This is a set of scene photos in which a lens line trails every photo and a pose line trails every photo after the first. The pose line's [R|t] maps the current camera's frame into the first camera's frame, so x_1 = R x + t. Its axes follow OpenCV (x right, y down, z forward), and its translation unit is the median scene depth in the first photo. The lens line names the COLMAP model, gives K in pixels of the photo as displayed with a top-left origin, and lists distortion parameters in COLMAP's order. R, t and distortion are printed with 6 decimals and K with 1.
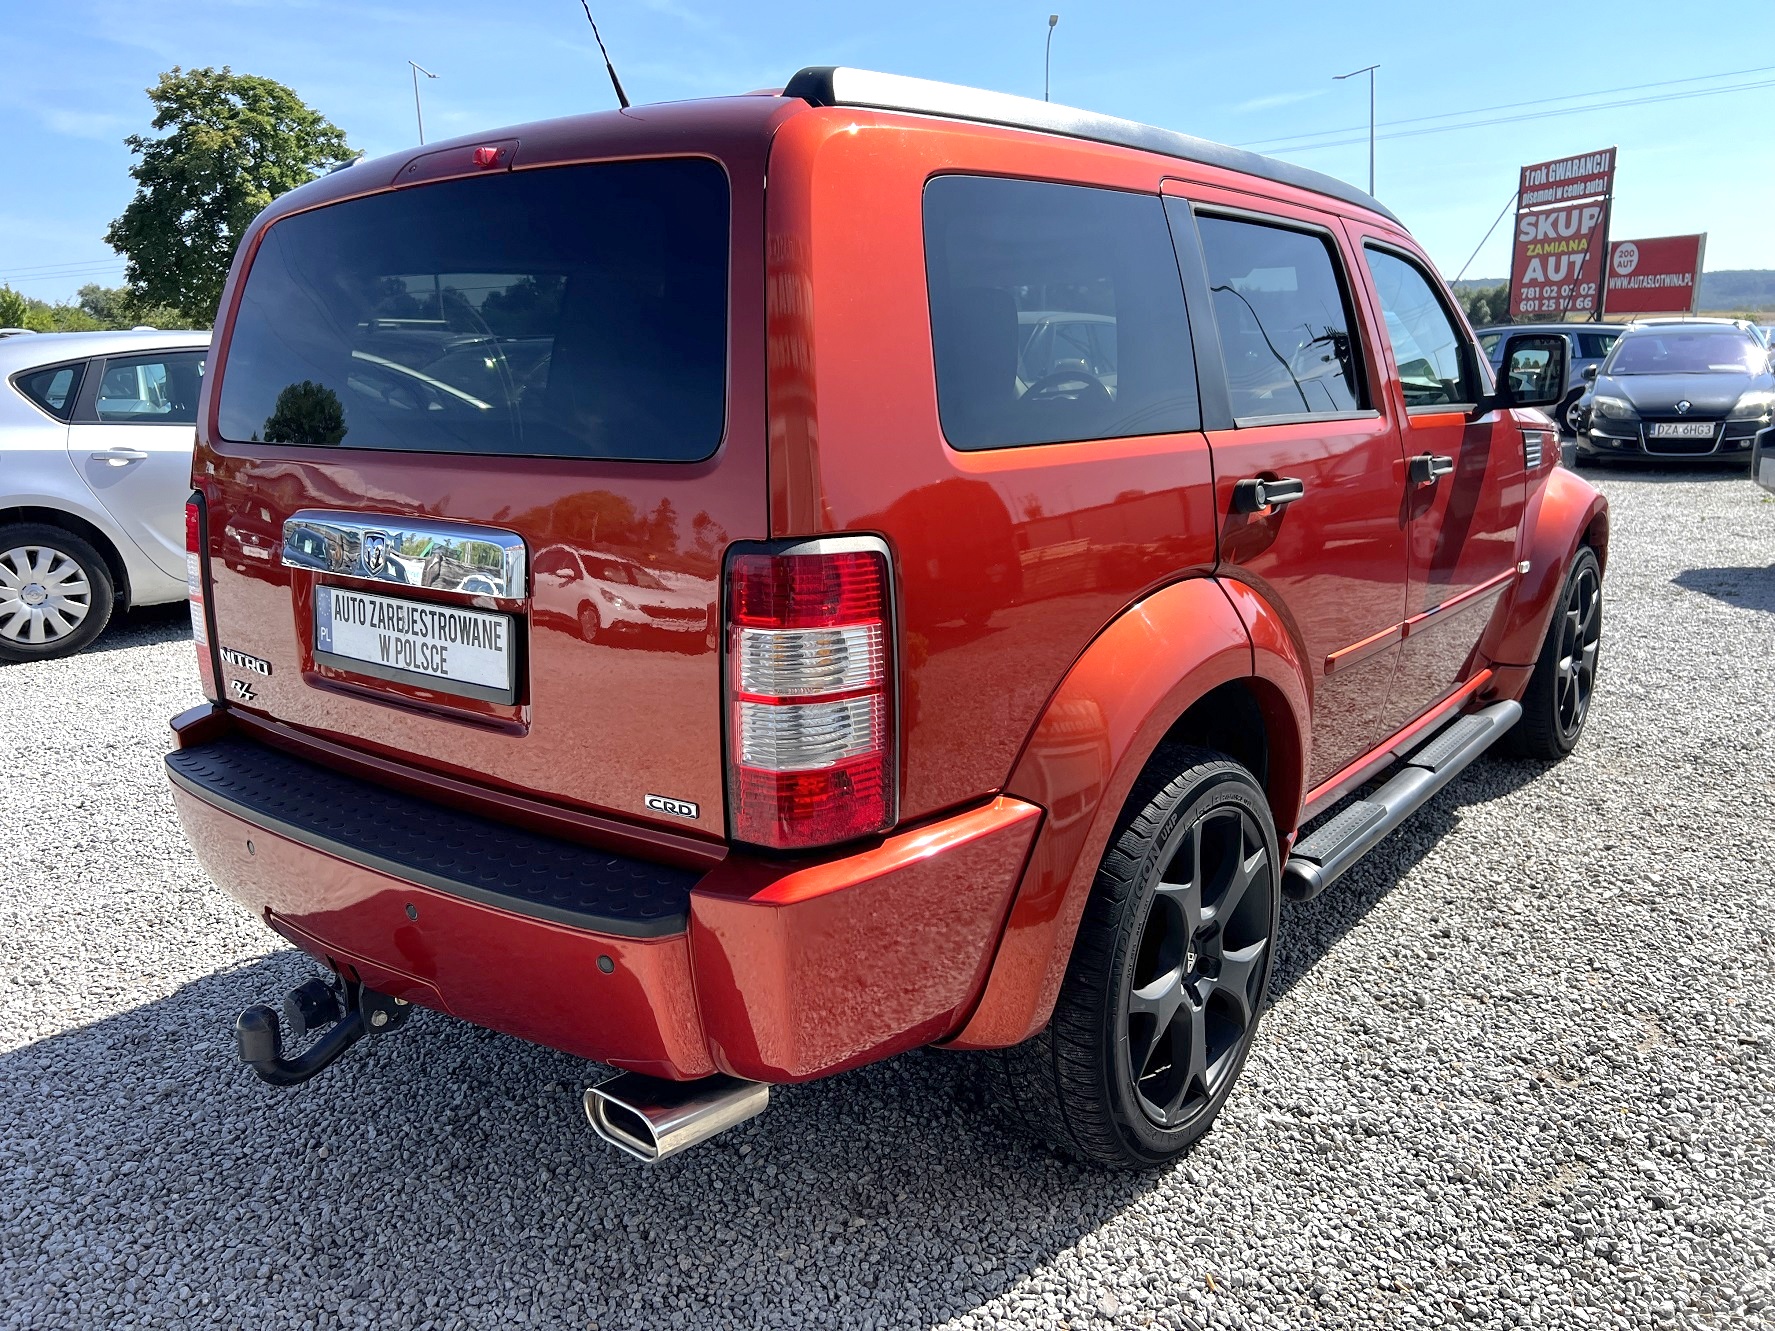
lens RADIAL K [[1266.6, 0, 887.5], [0, 1266.6, 665.5], [0, 0, 1]] dist [-0.005100, -0.002753]
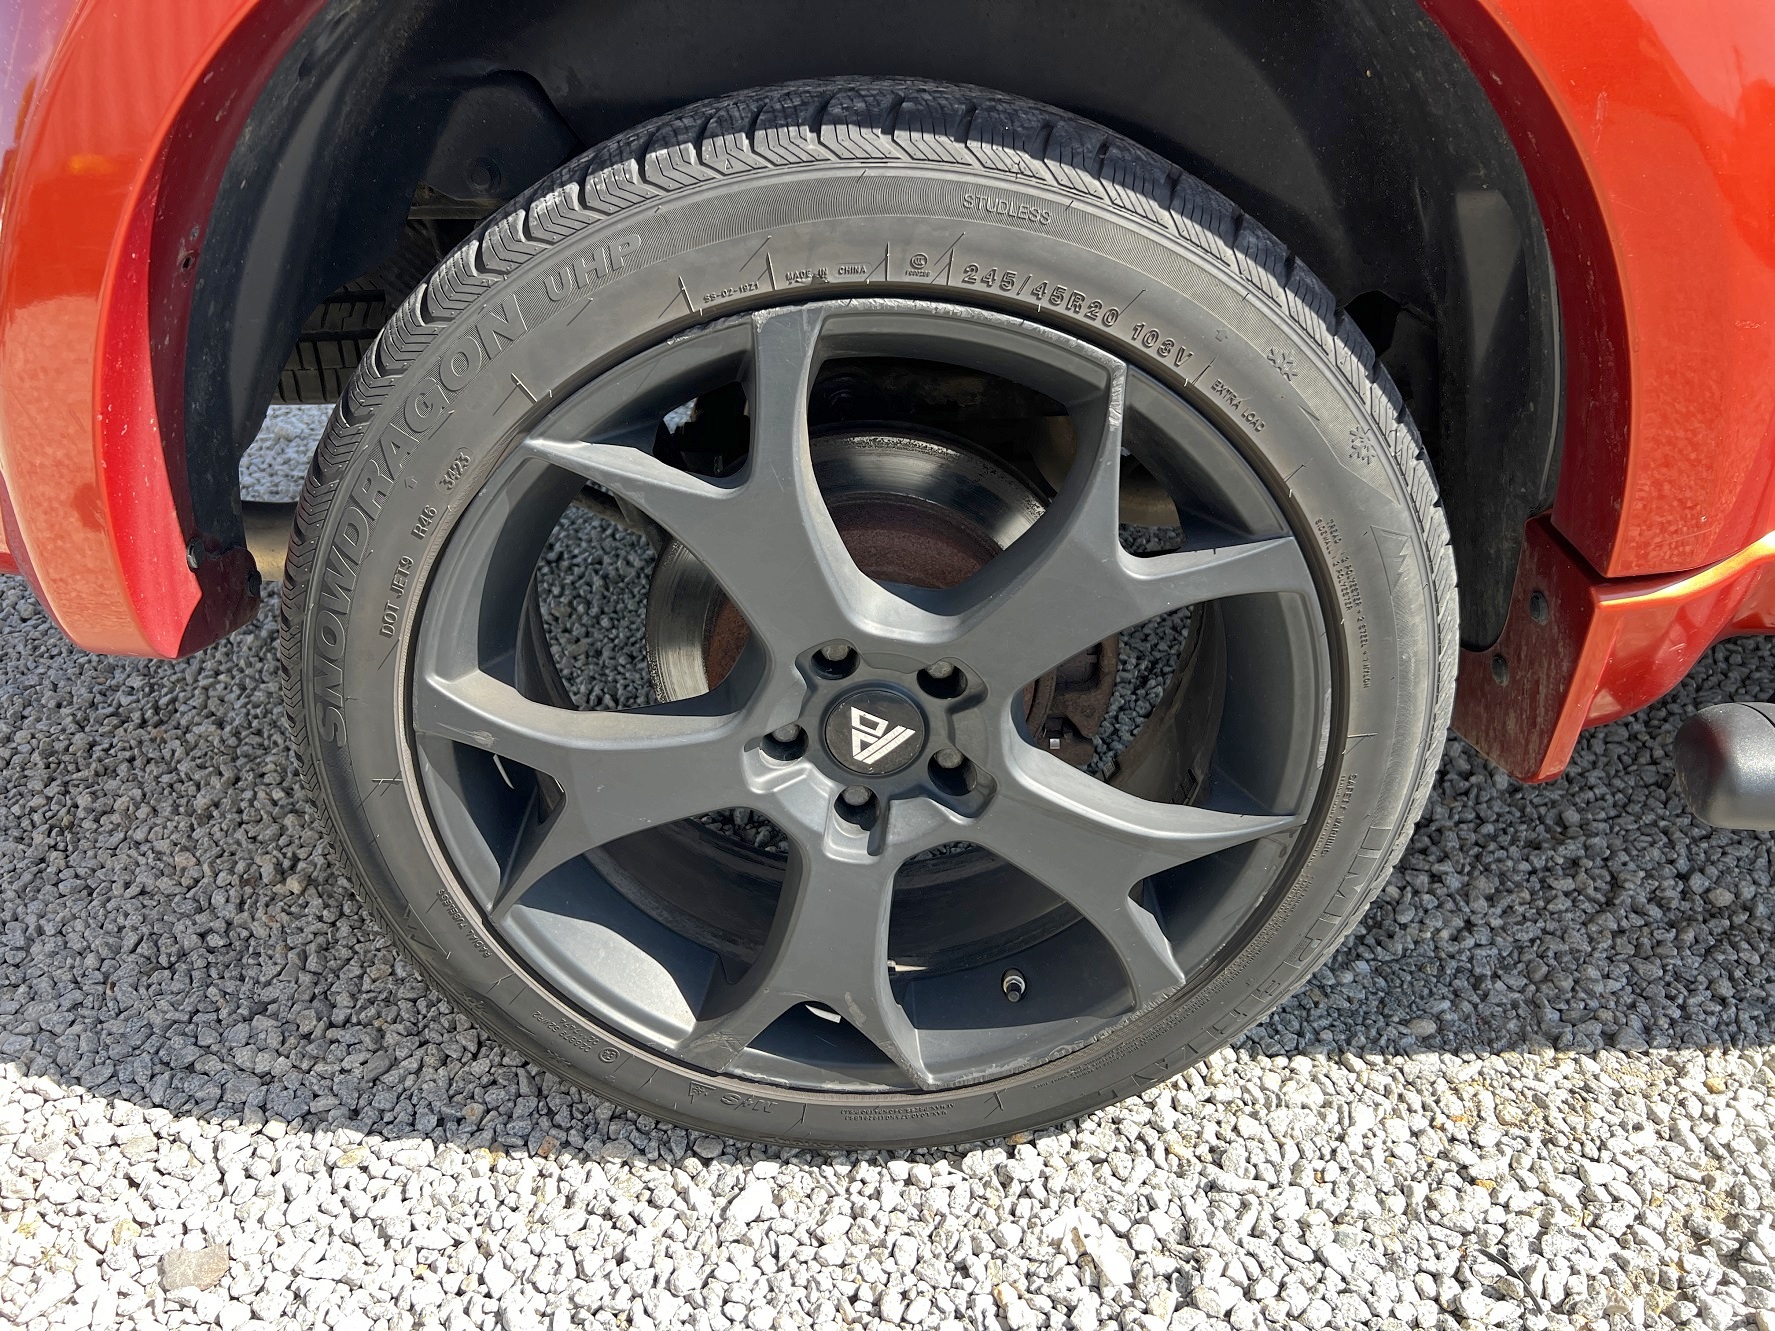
lens RADIAL K [[1266.6, 0, 887.5], [0, 1266.6, 665.5], [0, 0, 1]] dist [-0.005100, -0.002753]
pose [[0.655432, 0.355976, -0.666101, 0.930423], [-0.177612, 0.929870, 0.322173, 0.185321], [0.734073, -0.092855, 0.672692, 1.475950]]
